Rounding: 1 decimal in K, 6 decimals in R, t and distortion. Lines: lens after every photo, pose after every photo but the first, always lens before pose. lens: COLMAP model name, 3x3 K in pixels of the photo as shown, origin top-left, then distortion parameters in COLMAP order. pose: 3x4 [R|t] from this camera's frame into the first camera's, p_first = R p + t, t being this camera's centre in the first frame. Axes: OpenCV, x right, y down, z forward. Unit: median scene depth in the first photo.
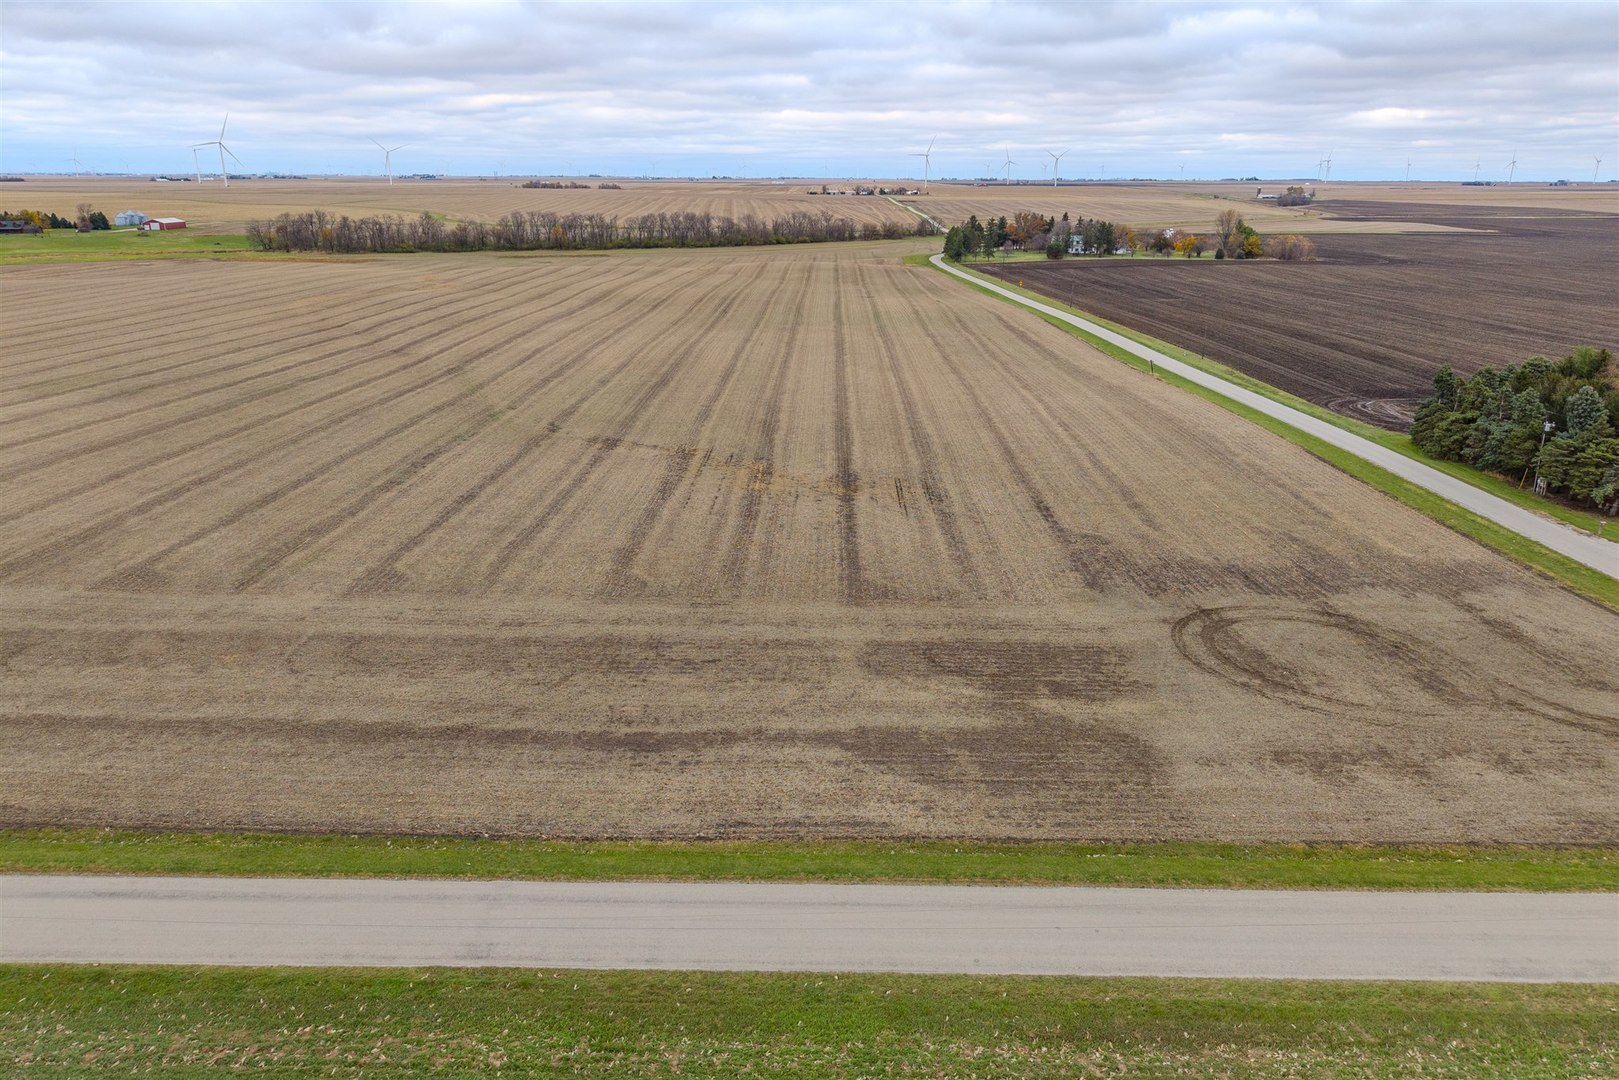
lens RADIAL K [[1111.6, 0, 807.4], [0, 1111.6, 391.5], [0, 0, 1]] dist [0.041183, -0.056737]
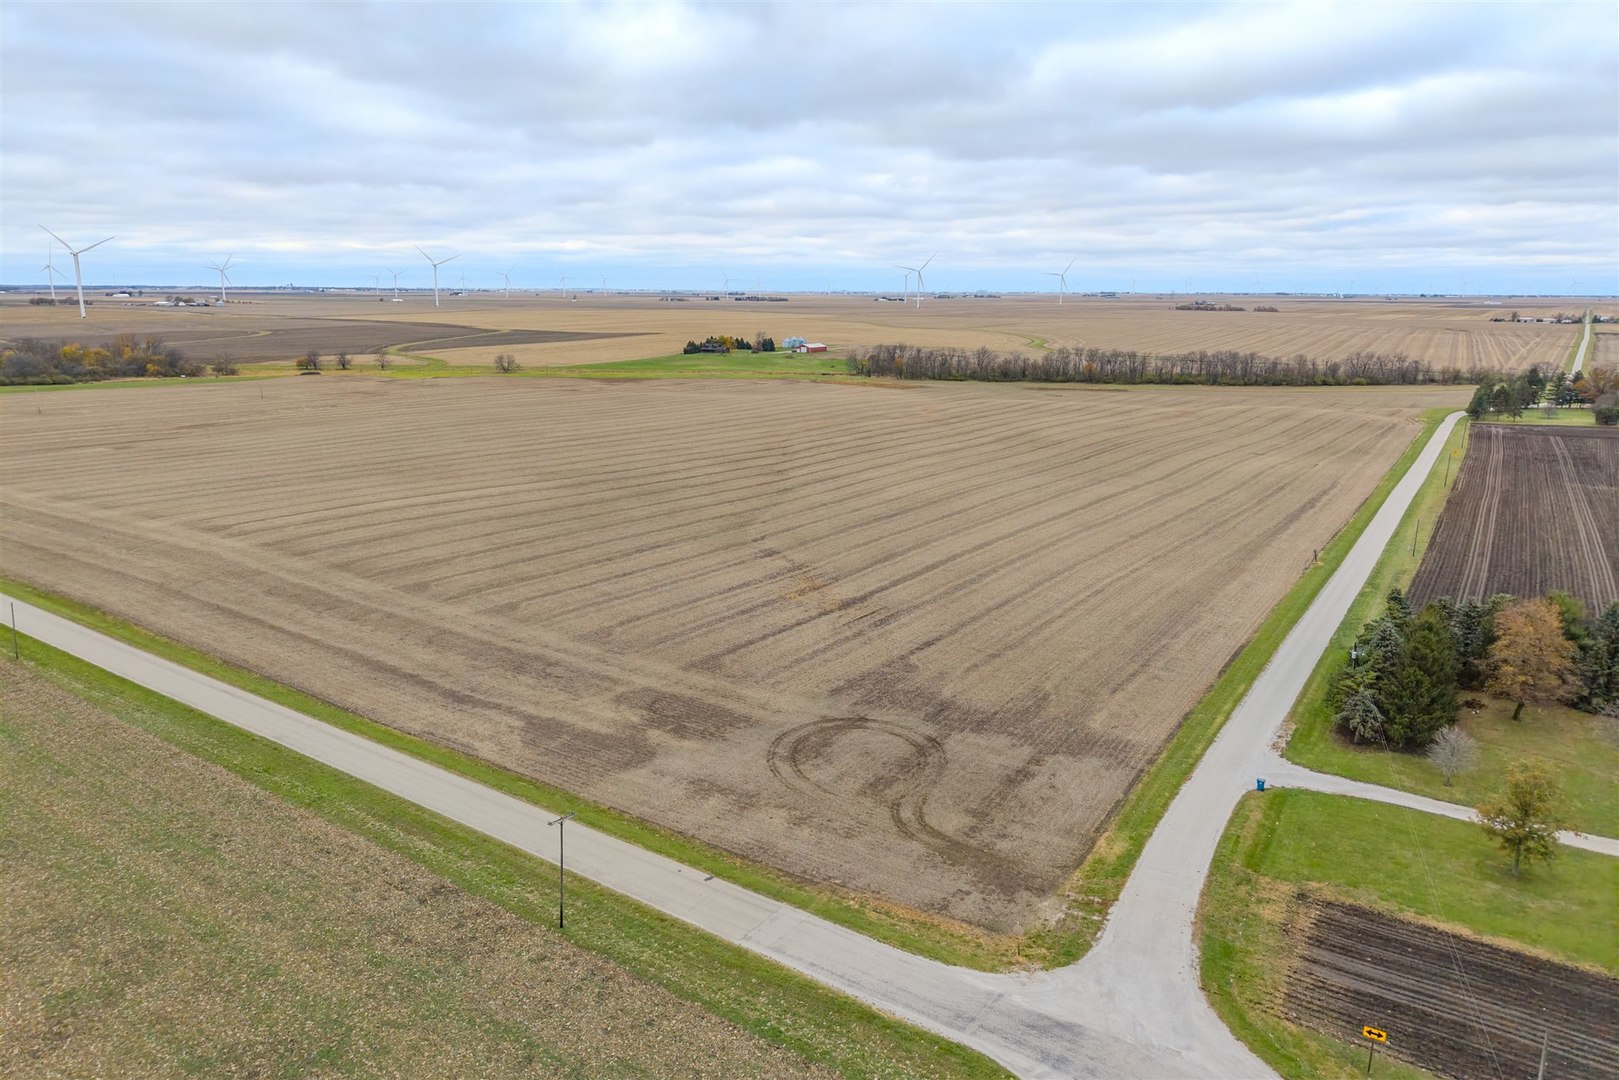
lens RADIAL K [[1087.9, 0, 810.8], [0, 1087.9, 452.0], [0, 0, 1]] dist [0.043298, -0.055518]
pose [[0.827195, 0.081888, -0.555916, 0.159897], [-0.107360, 0.994131, -0.013313, -0.018048], [0.551563, 0.070696, 0.831132, -0.033568]]
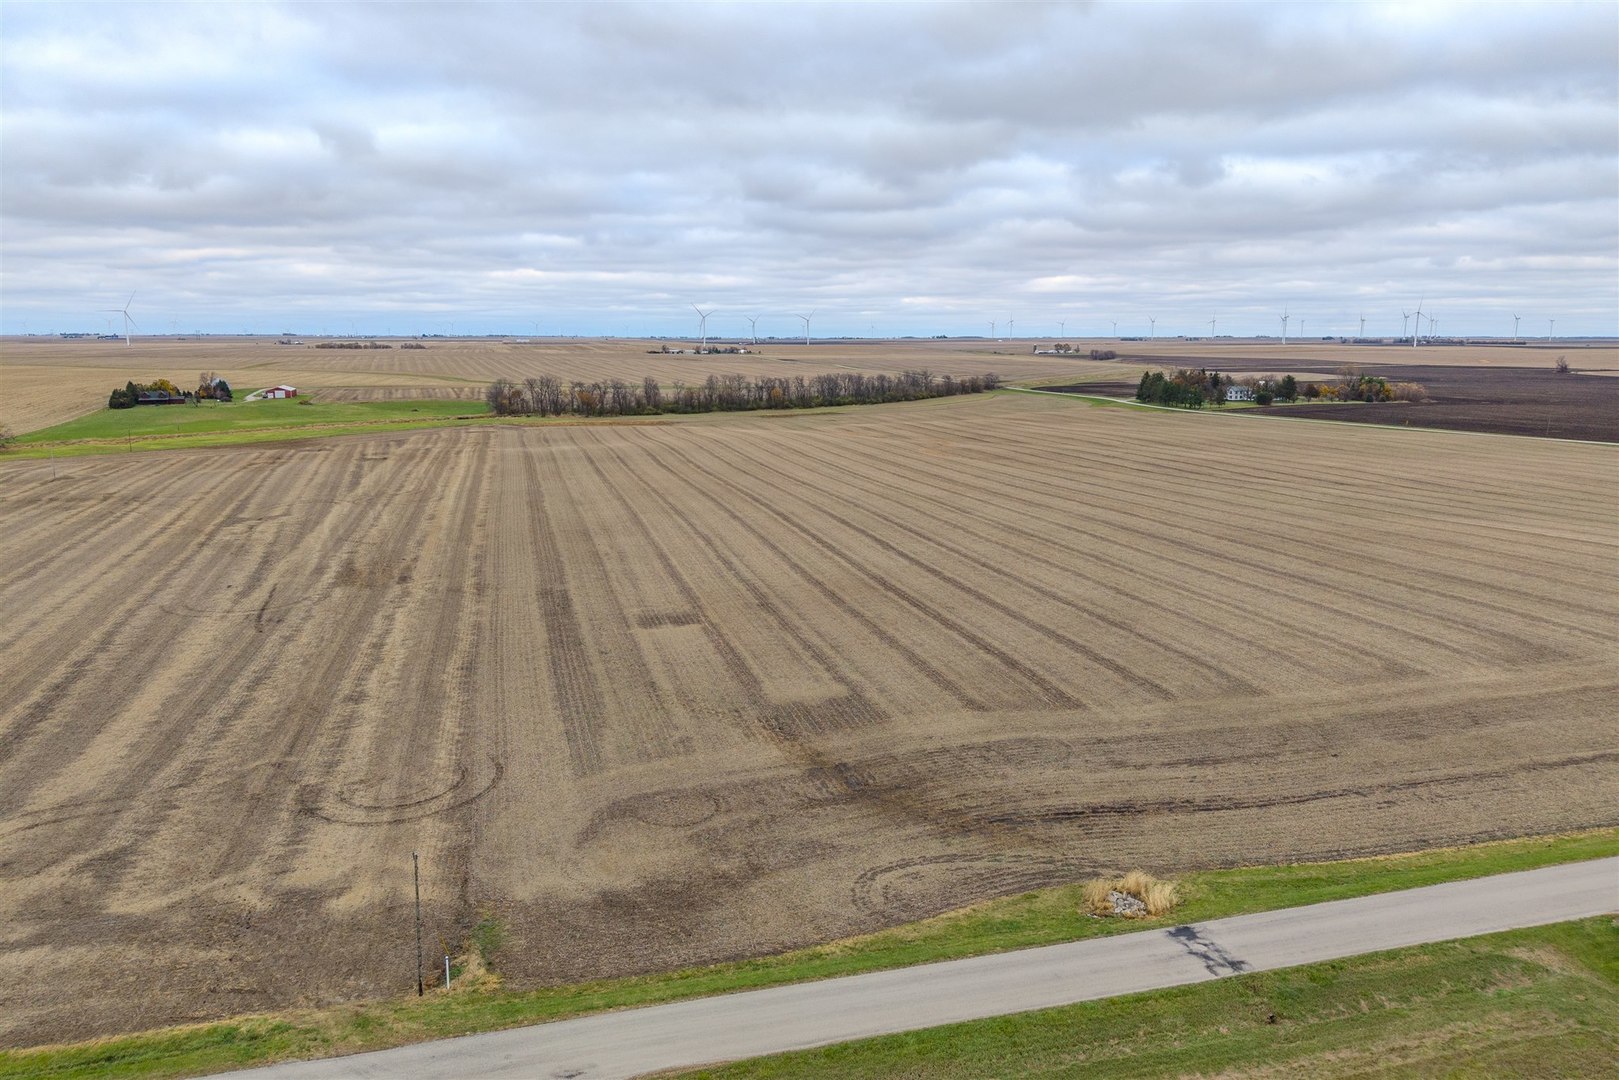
lens RADIAL K [[1087.9, 0, 810.8], [0, 1087.9, 452.0], [0, 0, 1]] dist [0.043298, -0.055518]
pose [[0.957956, -0.034516, 0.284832, -0.518757], [0.057950, 0.995554, -0.074259, -0.008067], [-0.281002, 0.087643, 0.955697, 0.010635]]
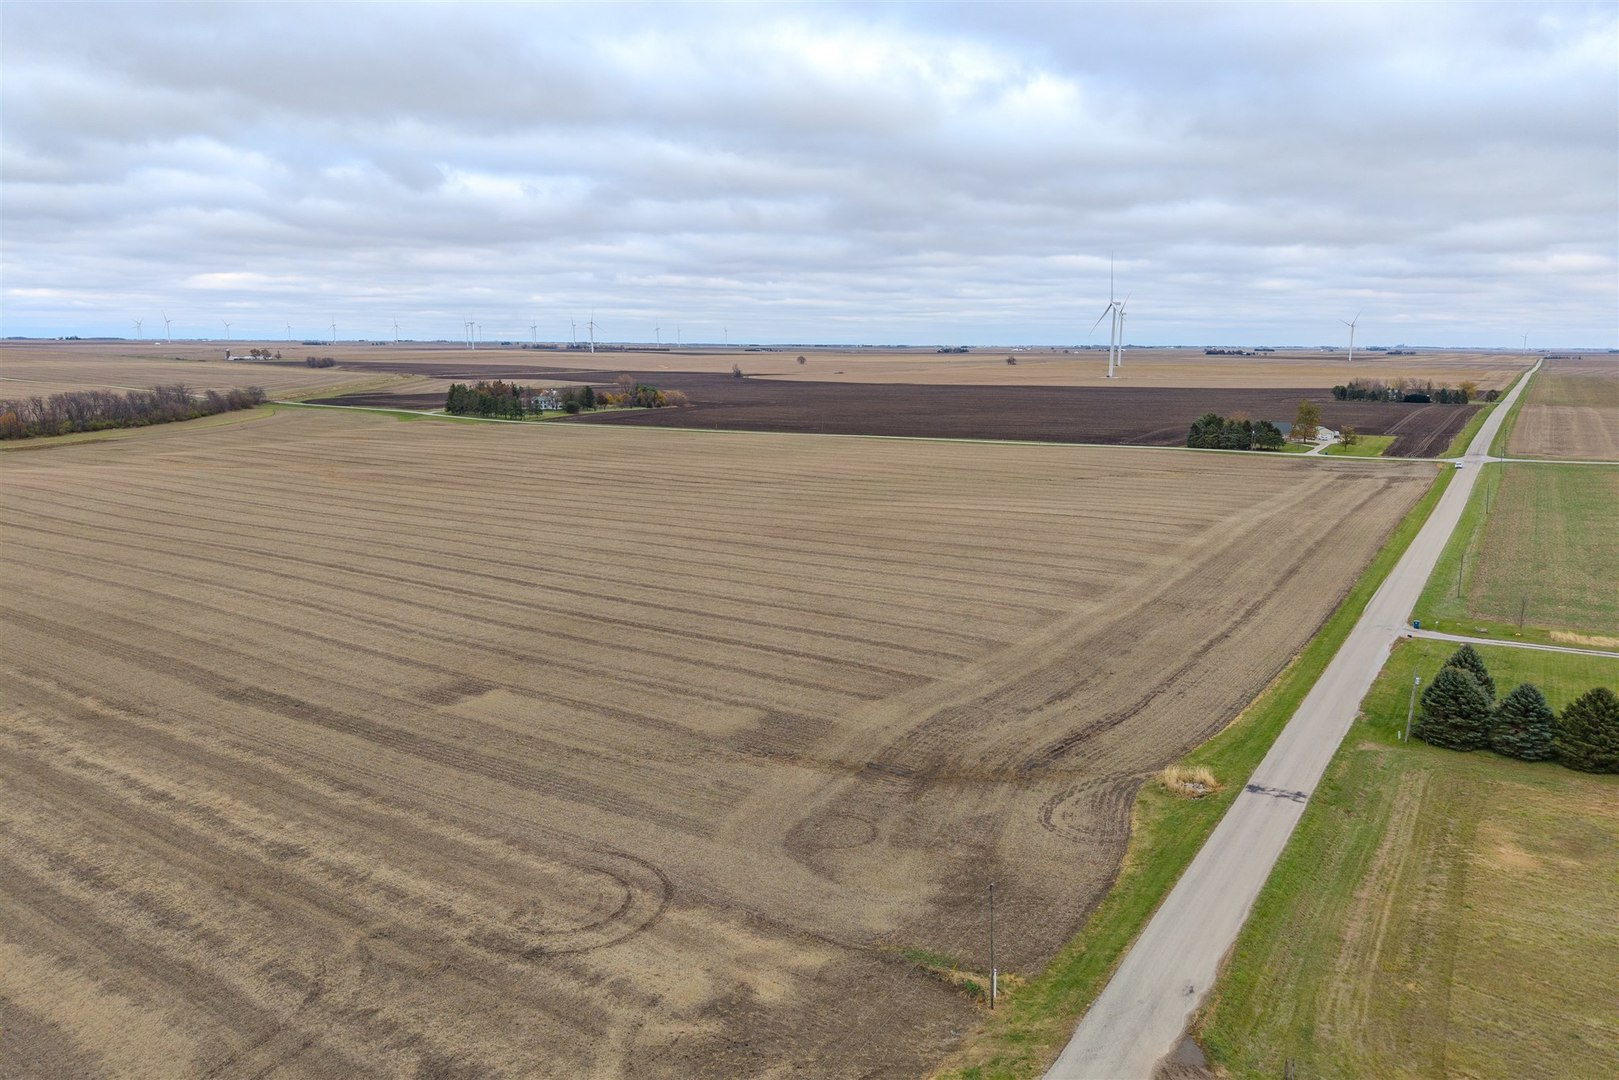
lens RADIAL K [[1085.5, 0, 818.0], [0, 1085.5, 494.4], [0, 0, 1]] dist [0.024774, -0.033226]
pose [[0.530447, -0.117399, 0.839549, -0.630186], [0.154298, 0.987192, 0.040555, -0.029557], [-0.833557, 0.108028, 0.541767, 0.071339]]
